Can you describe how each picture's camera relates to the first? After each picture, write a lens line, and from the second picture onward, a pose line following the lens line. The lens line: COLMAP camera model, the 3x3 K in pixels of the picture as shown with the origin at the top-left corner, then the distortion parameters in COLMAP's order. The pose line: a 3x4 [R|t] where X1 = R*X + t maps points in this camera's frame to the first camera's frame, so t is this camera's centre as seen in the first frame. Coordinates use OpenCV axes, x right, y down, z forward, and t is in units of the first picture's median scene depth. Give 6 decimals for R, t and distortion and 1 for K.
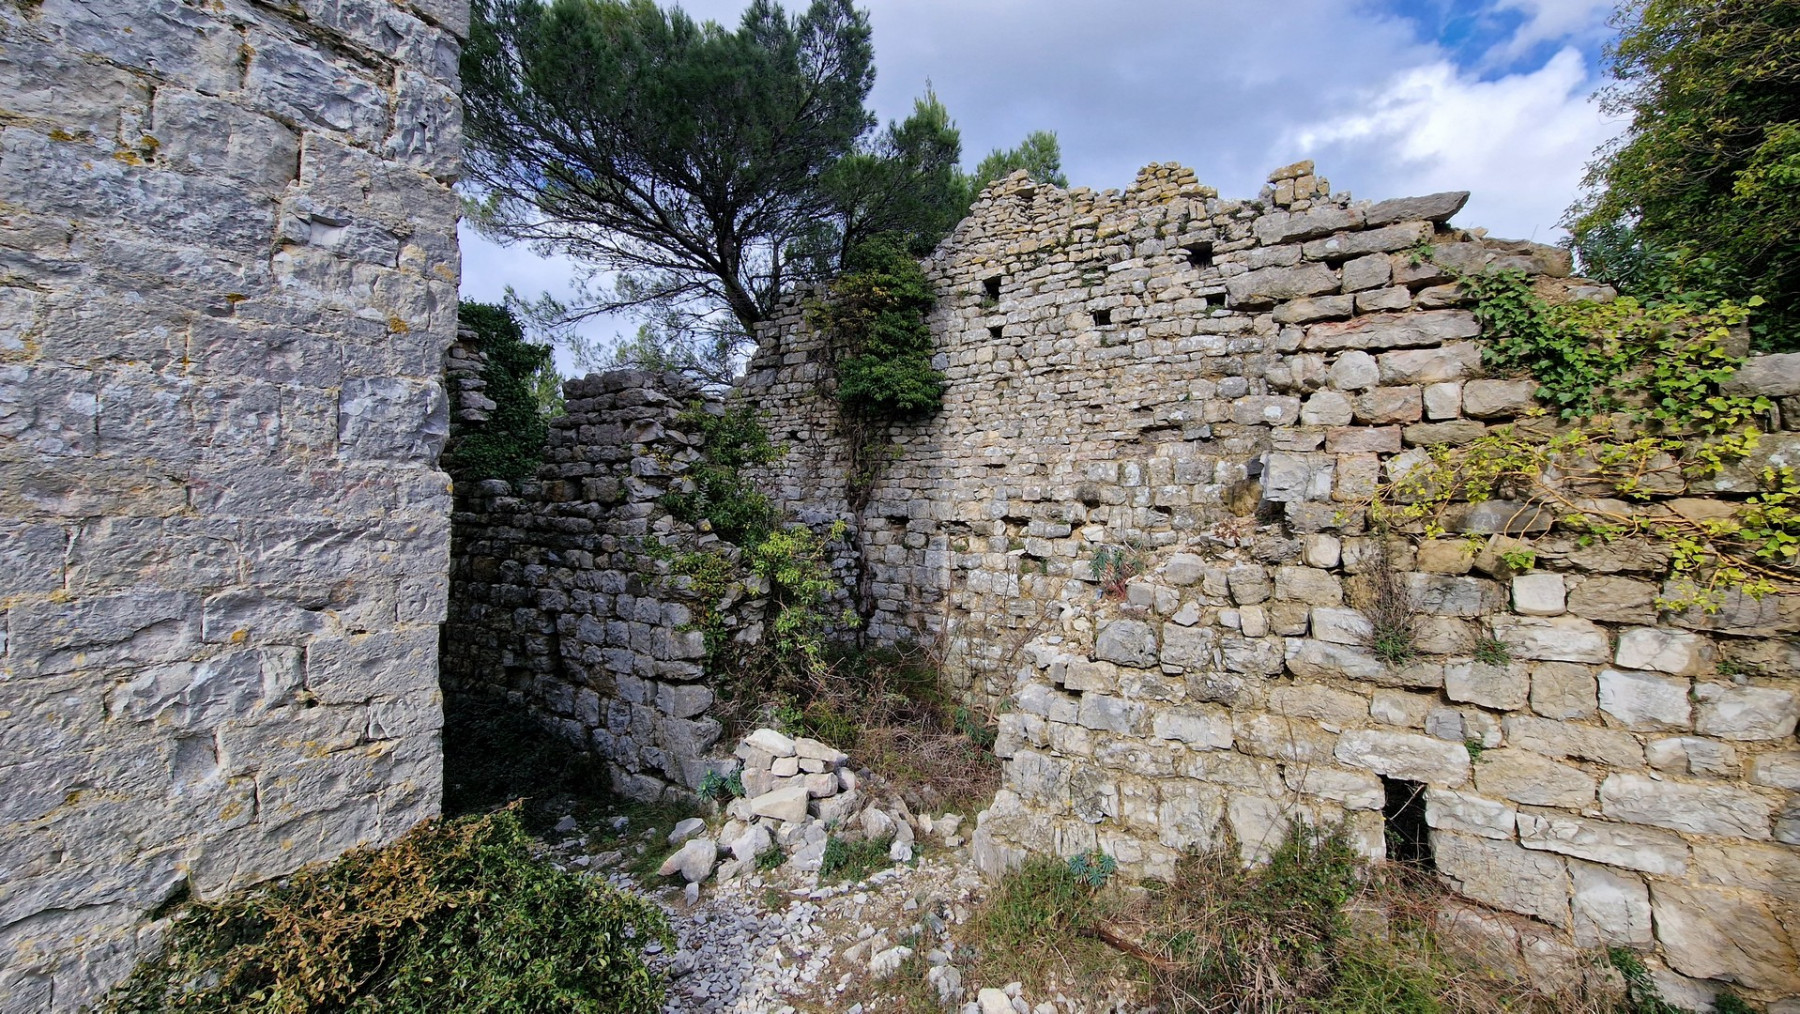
lens RADIAL K [[721.5, 0, 912.0], [0, 721.5, 475.3], [0, 0, 1]] dist [-0.000351, -0.001138]
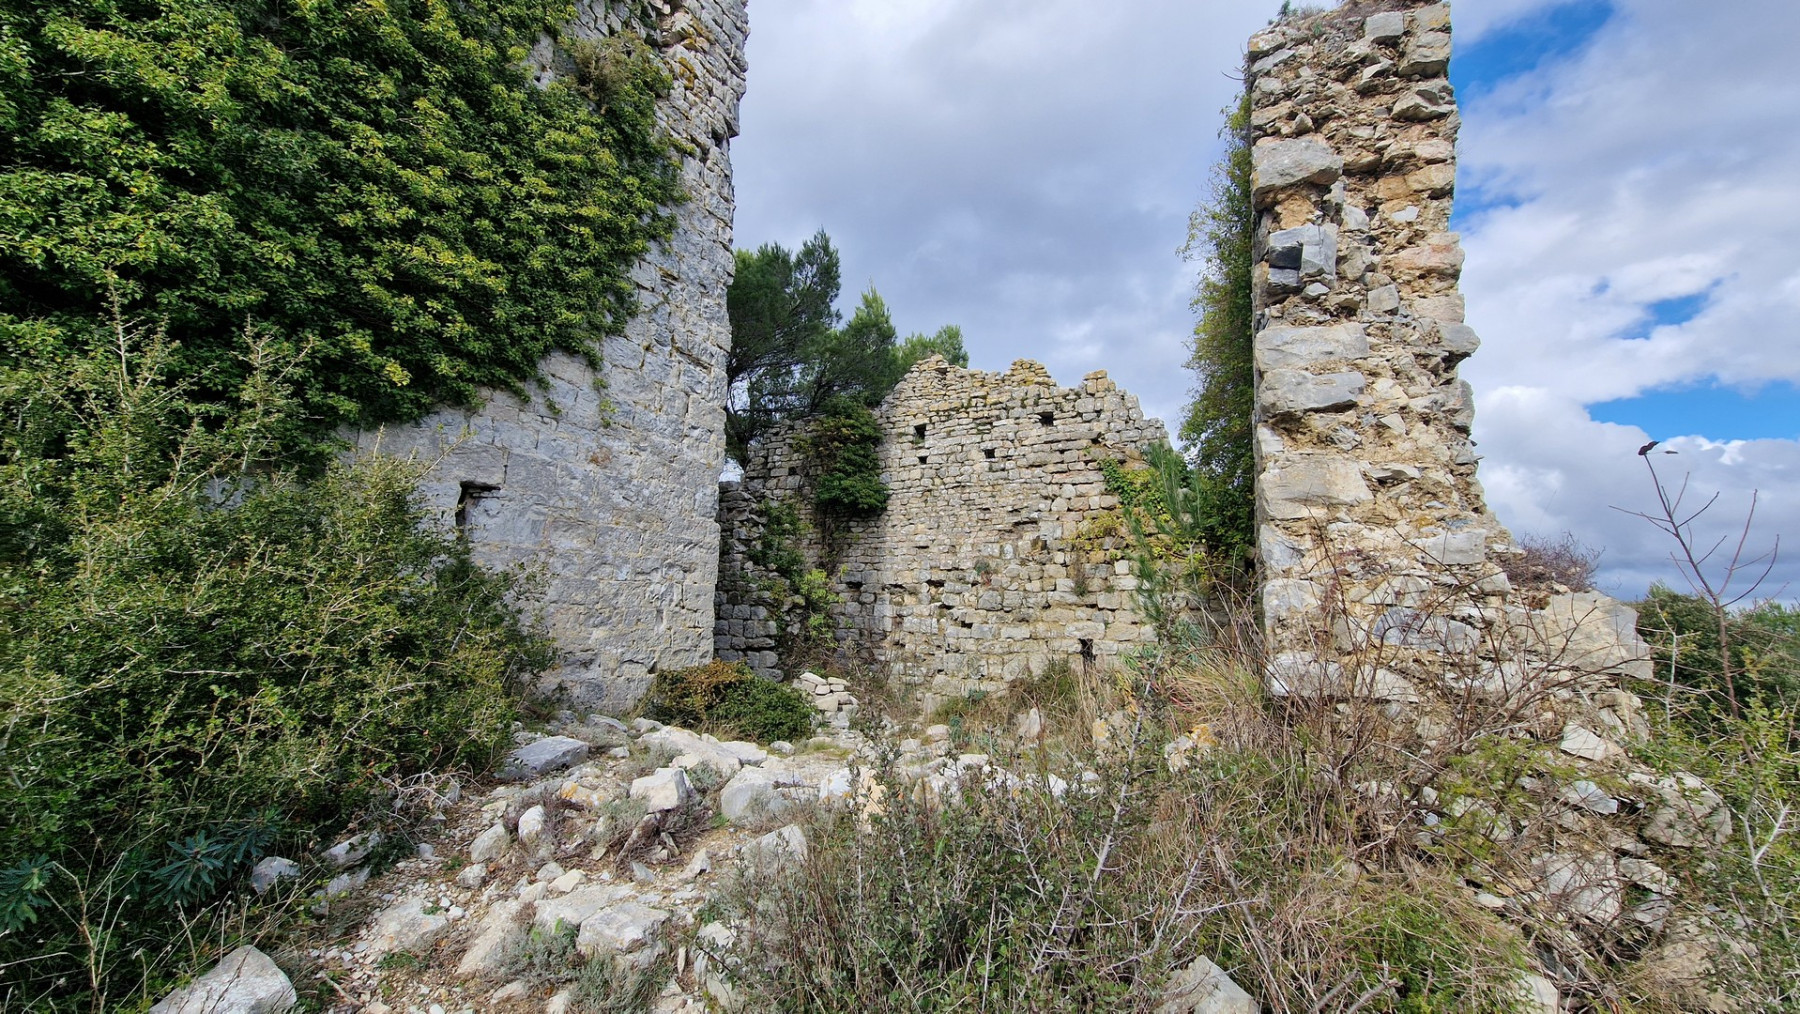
lens RADIAL K [[721.5, 0, 912.0], [0, 721.5, 475.3], [0, 0, 1]] dist [-0.000351, -0.001138]
pose [[0.991732, 0.025994, 0.125665, -0.106789], [-0.006824, 0.988566, -0.150634, 0.070402], [-0.128144, 0.148531, 0.980570, -0.539022]]
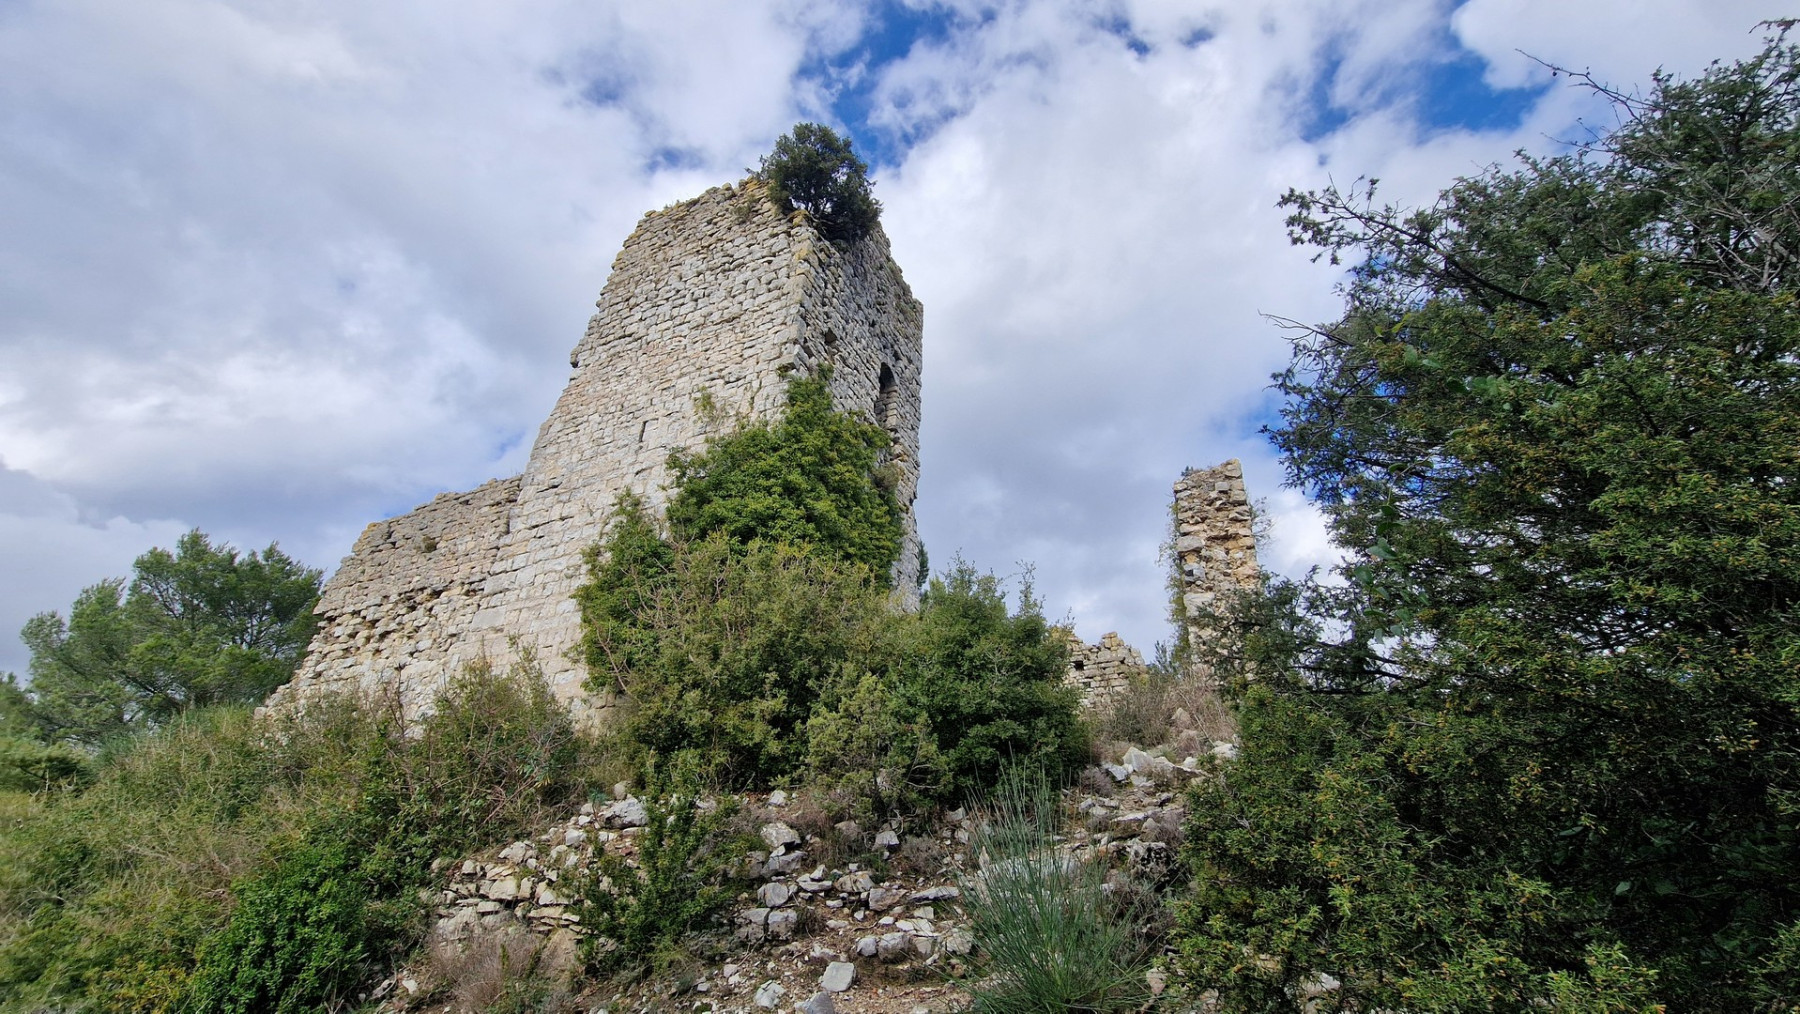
lens RADIAL K [[721.5, 0, 912.0], [0, 721.5, 475.3], [0, 0, 1]] dist [-0.000351, -0.001138]
pose [[0.988537, 0.085009, 0.124775, -0.486903], [-0.008681, 0.857065, -0.515135, 0.381015], [-0.150732, 0.508146, 0.847978, -1.235430]]
